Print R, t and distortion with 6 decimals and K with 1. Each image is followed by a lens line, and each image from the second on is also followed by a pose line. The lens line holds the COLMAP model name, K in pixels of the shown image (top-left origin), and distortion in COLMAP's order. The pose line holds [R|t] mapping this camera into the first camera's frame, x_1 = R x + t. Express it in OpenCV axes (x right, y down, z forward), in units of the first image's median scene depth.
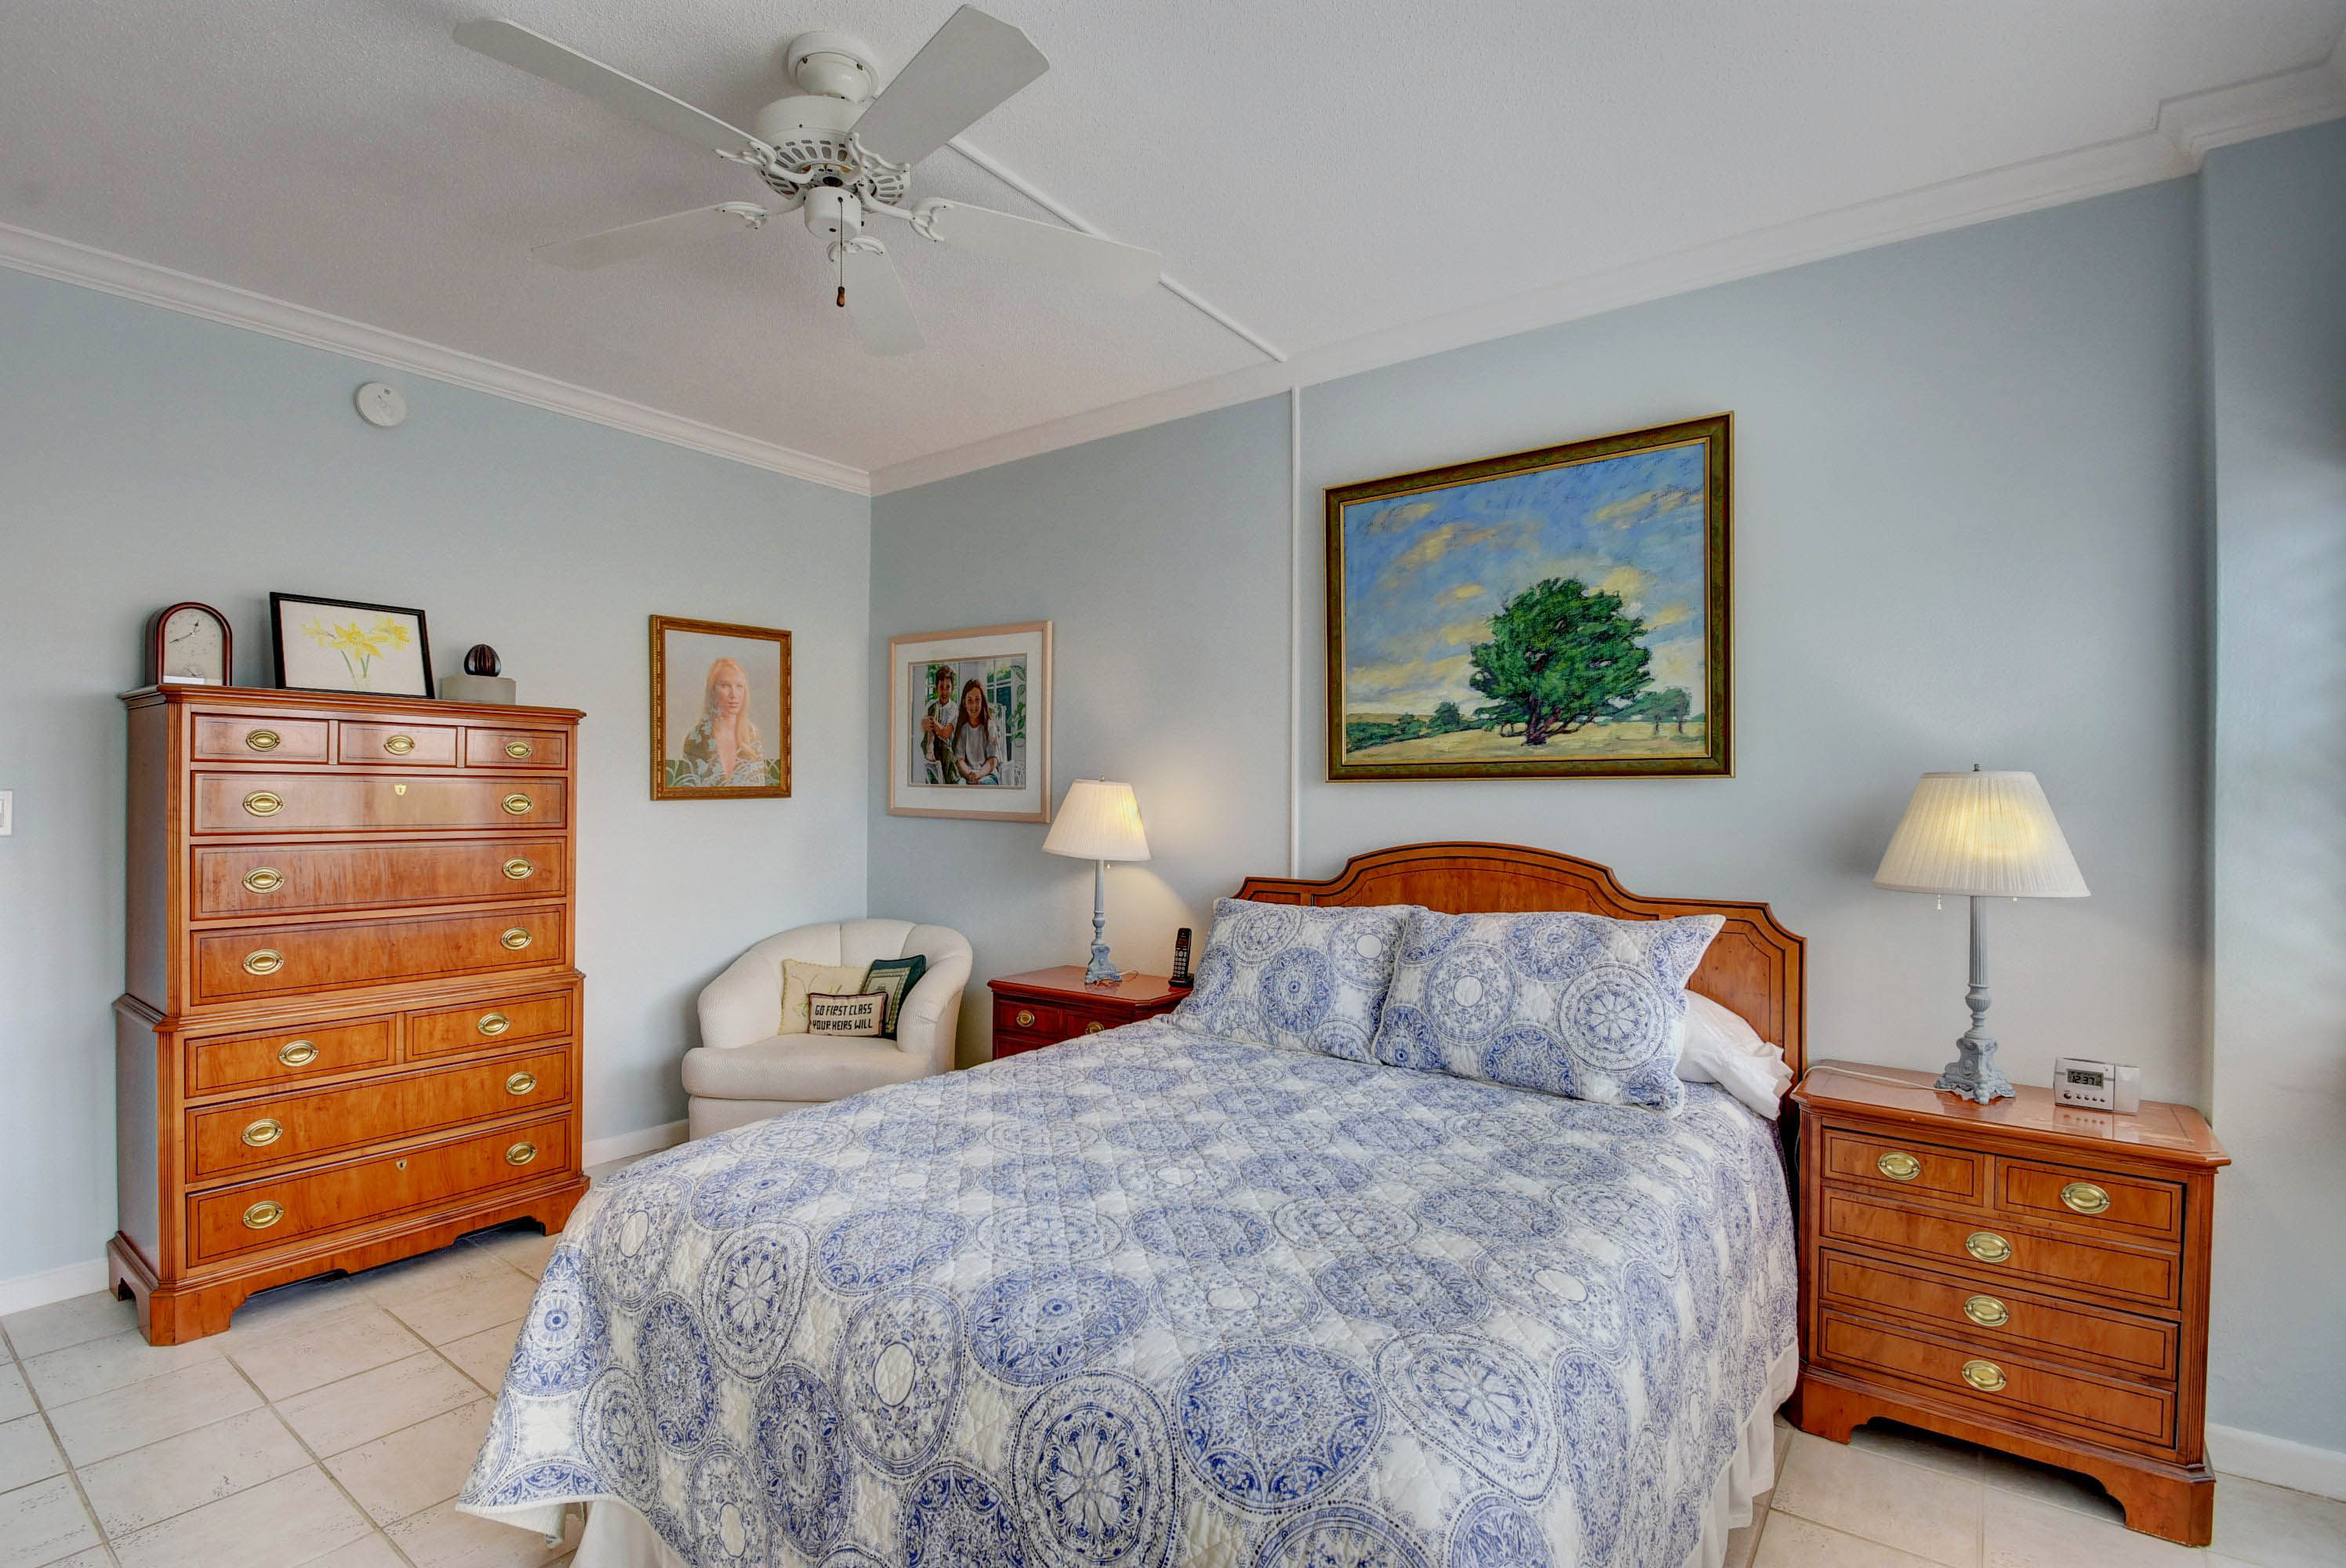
lens RADIAL K [[1098.5, 0, 1153.6], [0, 1098.5, 806.9], [0, 0, 1]] dist [0.000655, 0.000075]
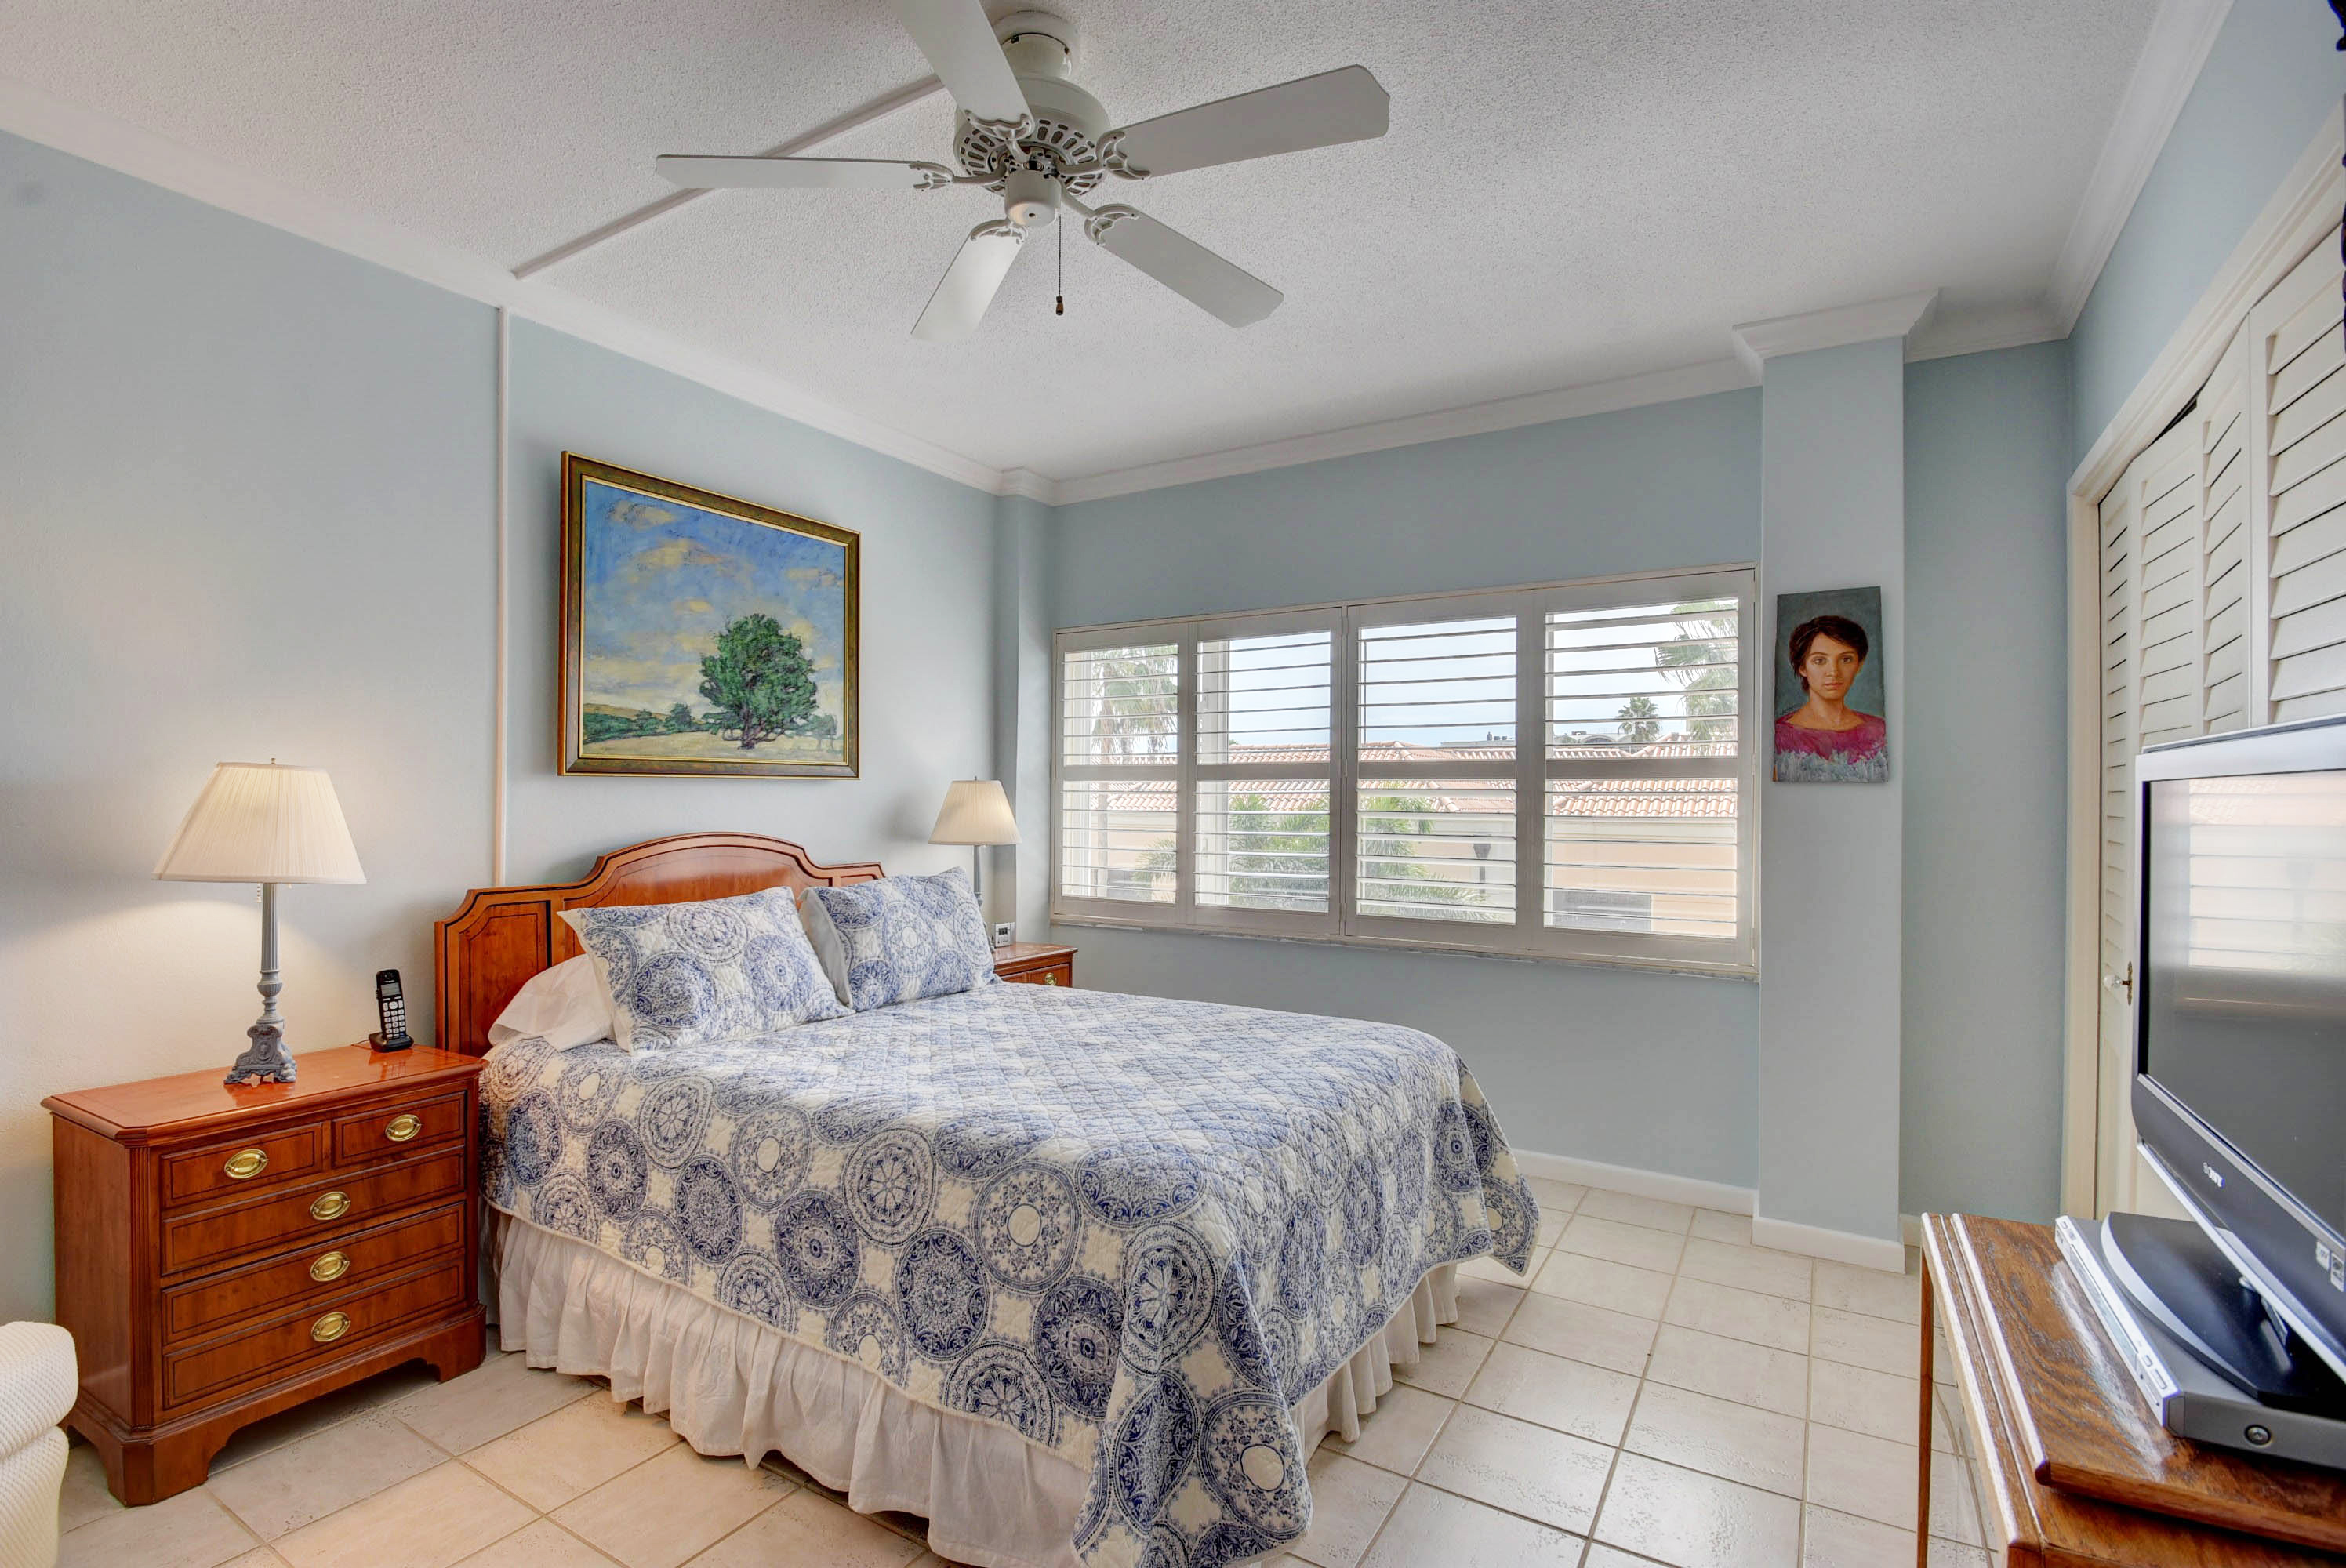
lens RADIAL K [[1098.5, 0, 1155.0], [0, 1098.5, 787.2], [0, 0, 1]] dist [0.000655, 0.000075]
pose [[-0.094150, 0.004822, 0.995546, -0.861520], [0.001829, 0.999987, -0.004670, -0.008279], [-0.995556, 0.001381, -0.094158, 0.652045]]
